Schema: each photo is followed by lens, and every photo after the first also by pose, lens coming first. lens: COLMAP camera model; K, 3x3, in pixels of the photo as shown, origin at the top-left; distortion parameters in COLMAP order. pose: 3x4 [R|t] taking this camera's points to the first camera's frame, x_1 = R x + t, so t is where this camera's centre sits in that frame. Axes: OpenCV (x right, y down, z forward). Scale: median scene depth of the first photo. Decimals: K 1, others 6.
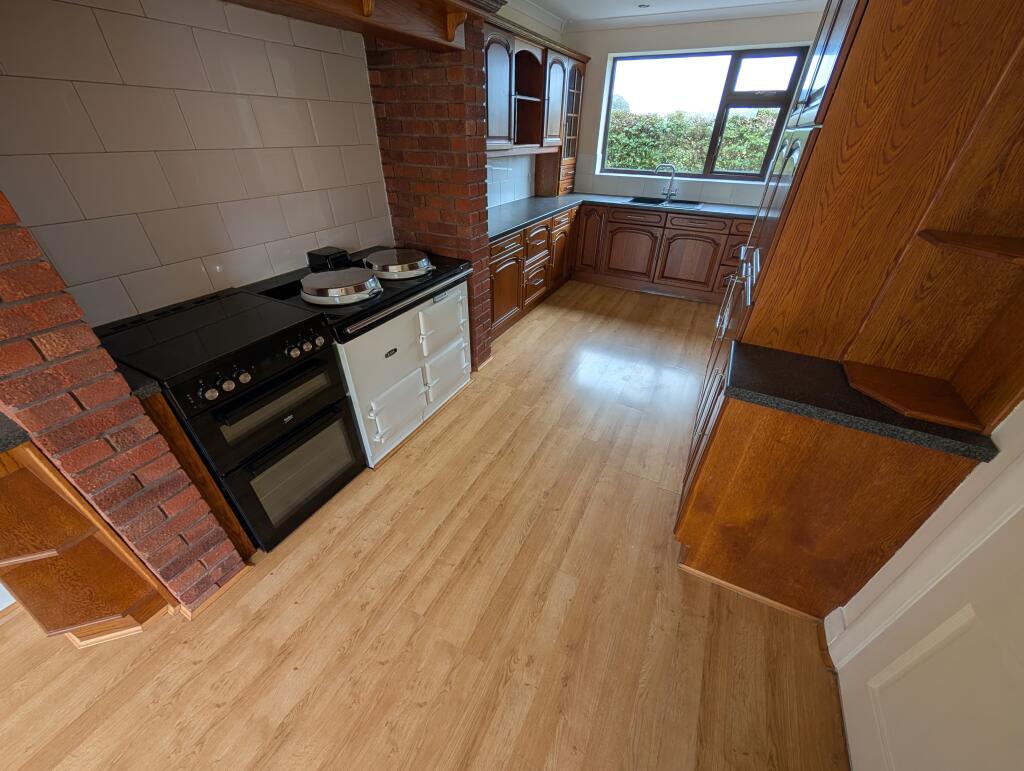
lens RADIAL K [[386.7, 0, 515.0], [0, 386.7, 389.6], [0, 0, 1]] dist [-0.001292, 0.000405]
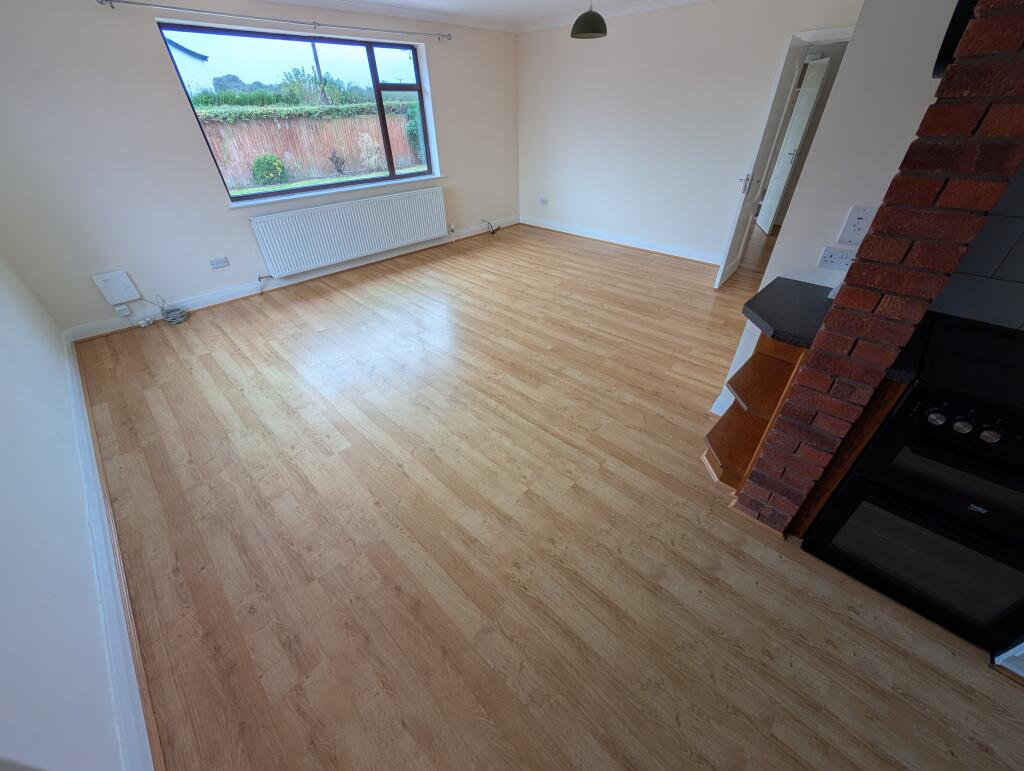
lens RADIAL K [[386.7, 0, 515.0], [0, 386.7, 389.6], [0, 0, 1]] dist [-0.001292, 0.000405]
pose [[-0.292933, 0.558068, -0.776370, 0.153103], [-0.519046, 0.589112, 0.619305, -0.067696], [0.802983, 0.584386, 0.117093, 0.048936]]
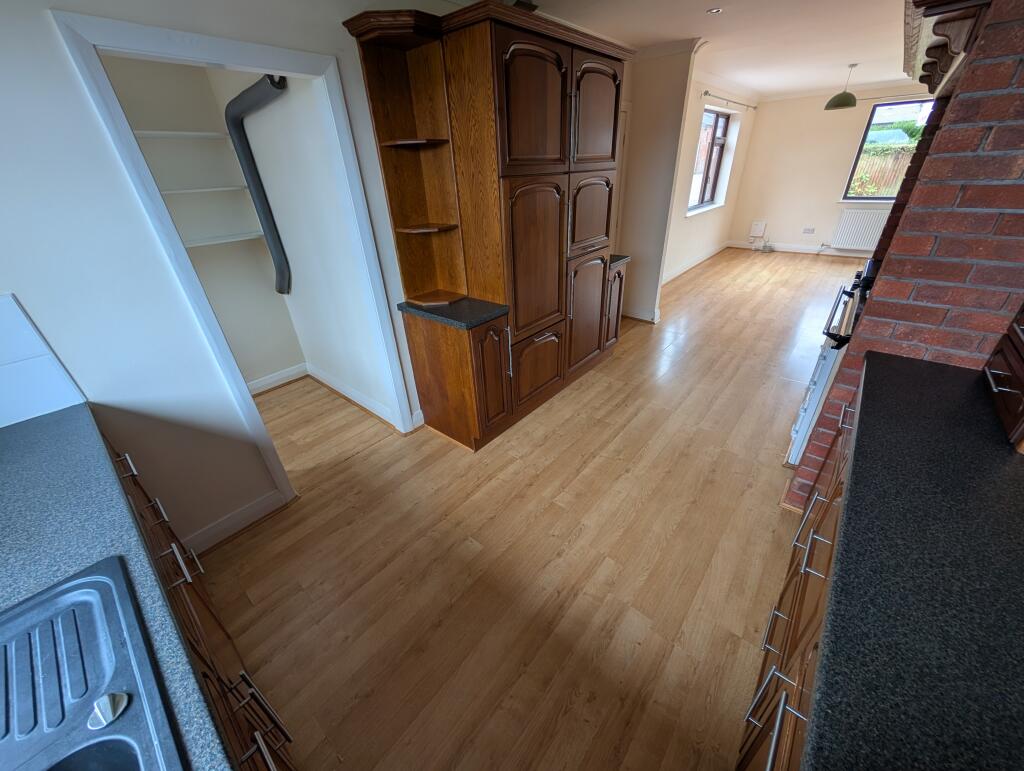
lens RADIAL K [[386.7, 0, 515.0], [0, 386.7, 389.6], [0, 0, 1]] dist [-0.001292, 0.000405]
pose [[-0.975076, -0.087237, 0.204000, 0.577725], [0.146499, 0.437375, 0.887266, -1.776868], [-0.166626, 0.895038, -0.413693, 2.571943]]
